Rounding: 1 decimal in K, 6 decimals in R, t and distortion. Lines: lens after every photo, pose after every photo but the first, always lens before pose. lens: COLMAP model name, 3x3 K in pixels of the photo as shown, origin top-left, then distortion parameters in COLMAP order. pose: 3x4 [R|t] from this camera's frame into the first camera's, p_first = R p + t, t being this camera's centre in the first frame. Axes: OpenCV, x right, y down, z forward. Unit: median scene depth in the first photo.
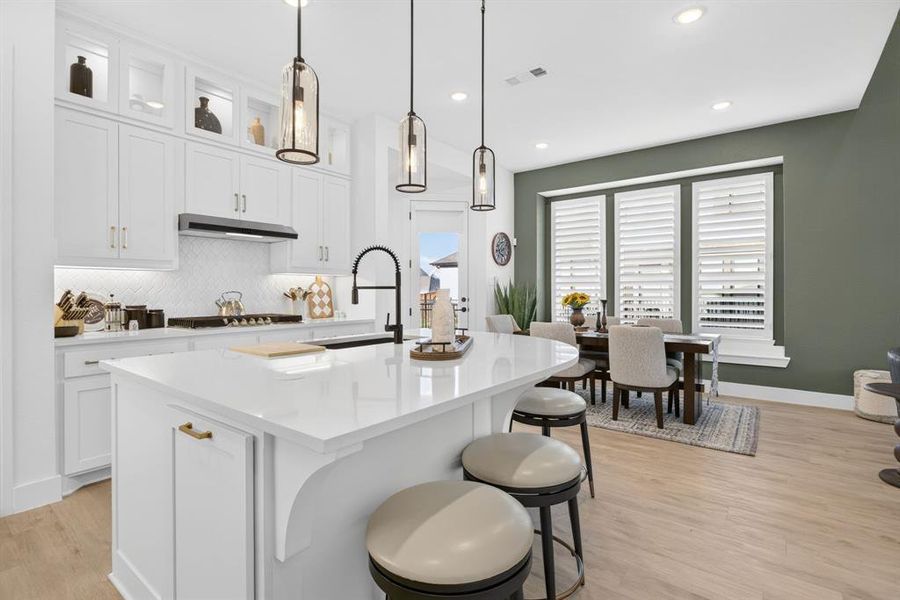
lens RADIAL K [[422.8, 0, 424.5], [0, 422.8, 295.1], [0, 0, 1]] dist [-0.021726, -0.000188]
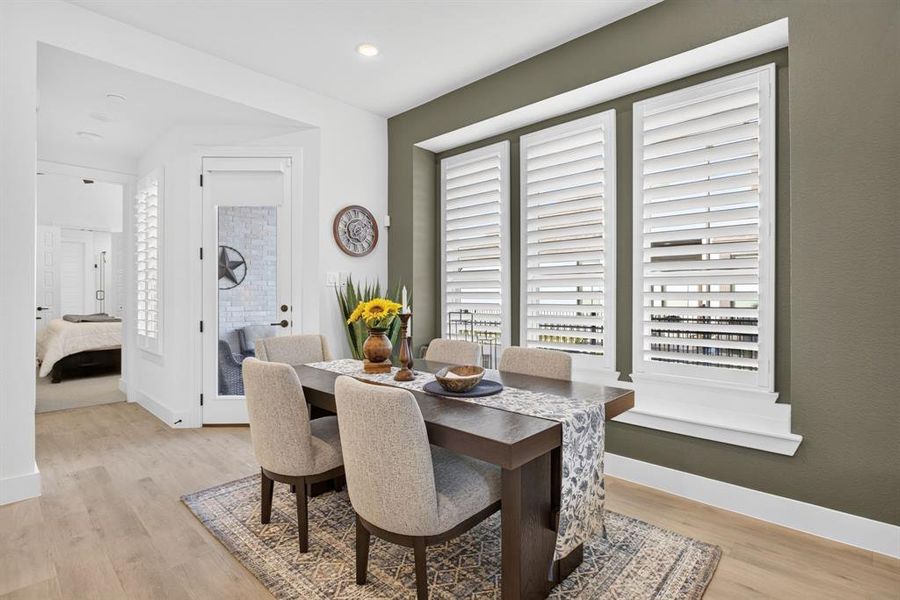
lens RADIAL K [[422.8, 0, 451.9], [0, 422.8, 295.4], [0, 0, 1]] dist [-0.021726, -0.000188]
pose [[0.996928, 0.001837, -0.078296, 0.372432], [-0.002678, 0.999940, -0.010634, -0.002560], [0.078272, 0.010811, 0.996873, 0.354824]]
